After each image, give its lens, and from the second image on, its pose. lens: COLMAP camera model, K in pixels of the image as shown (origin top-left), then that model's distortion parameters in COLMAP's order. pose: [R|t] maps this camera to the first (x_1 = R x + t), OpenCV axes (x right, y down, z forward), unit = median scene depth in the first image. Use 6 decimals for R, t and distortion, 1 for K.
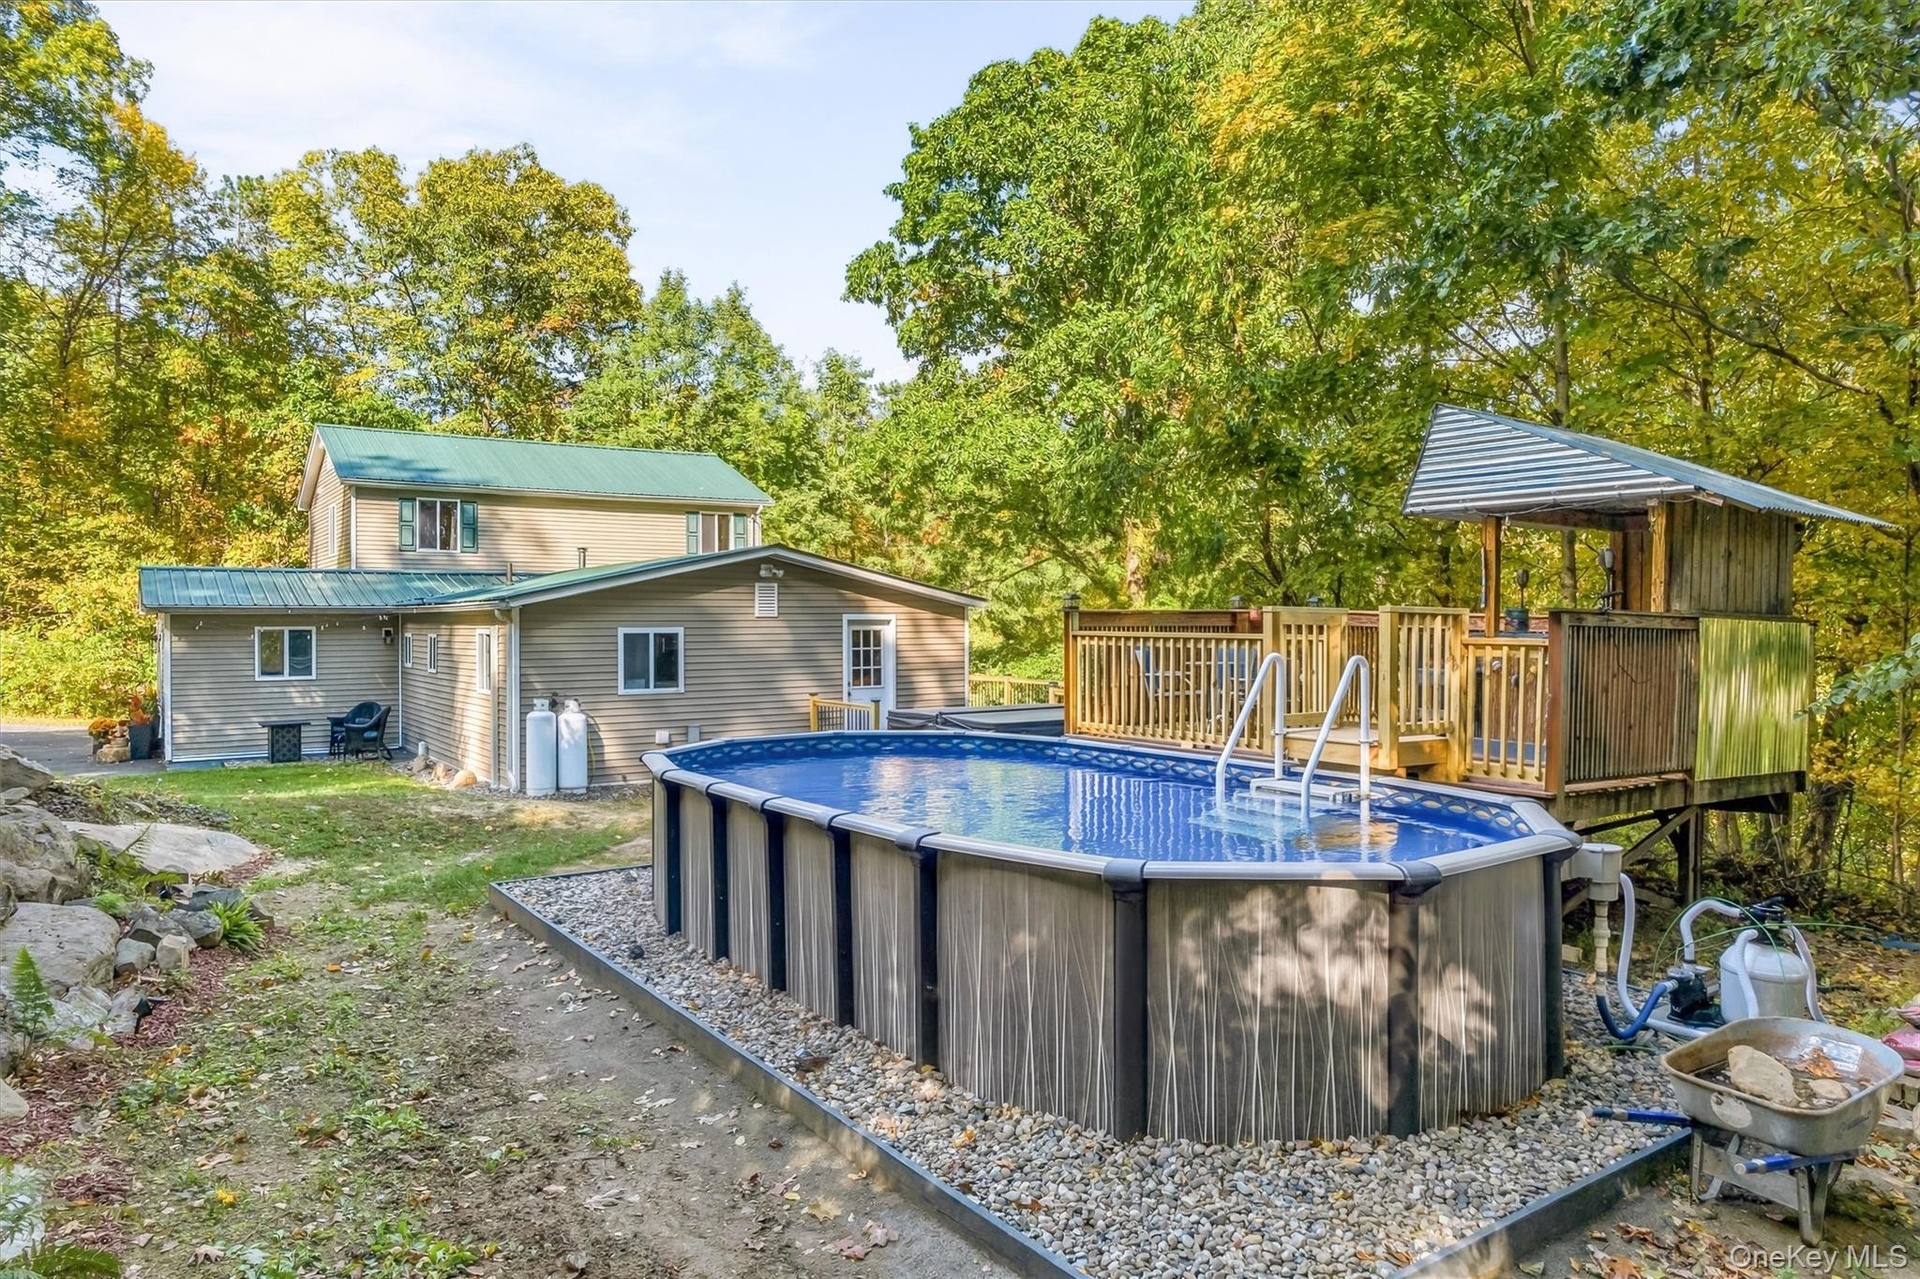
lens RADIAL K [[1246.6, 0, 963.4], [0, 1246.6, 634.0], [0, 0, 1]] dist [-0.008949, -0.000558]
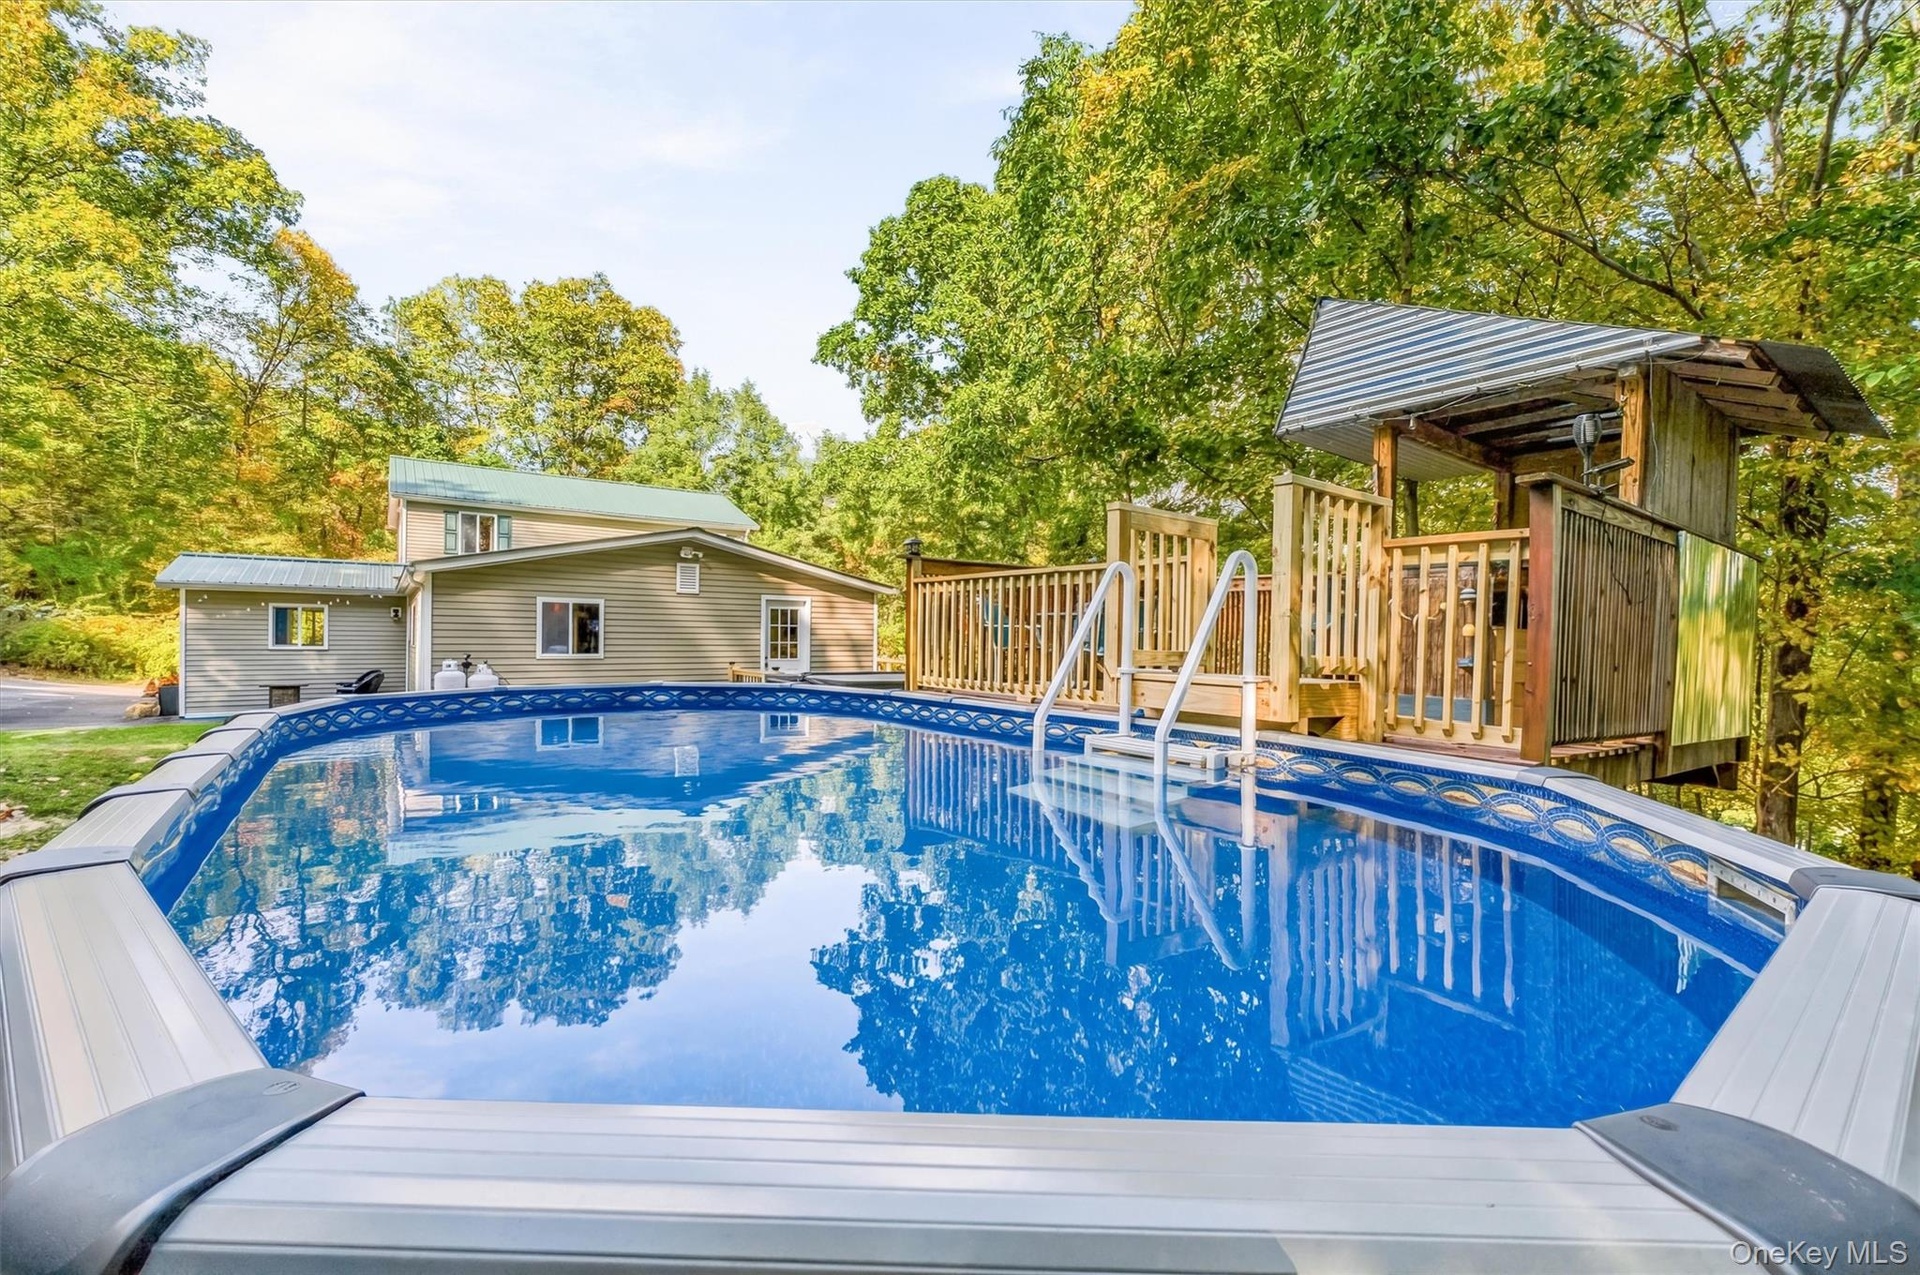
lens RADIAL K [[804.0, 0, 959.0], [0, 804.0, 637.2], [0, 0, 1]] dist [-0.001349, -0.000313]
pose [[0.999742, 0.013714, 0.018124, 0.070245], [-0.013431, 0.999787, -0.015652, 0.031920], [-0.018335, 0.015405, 0.999713, 0.253336]]
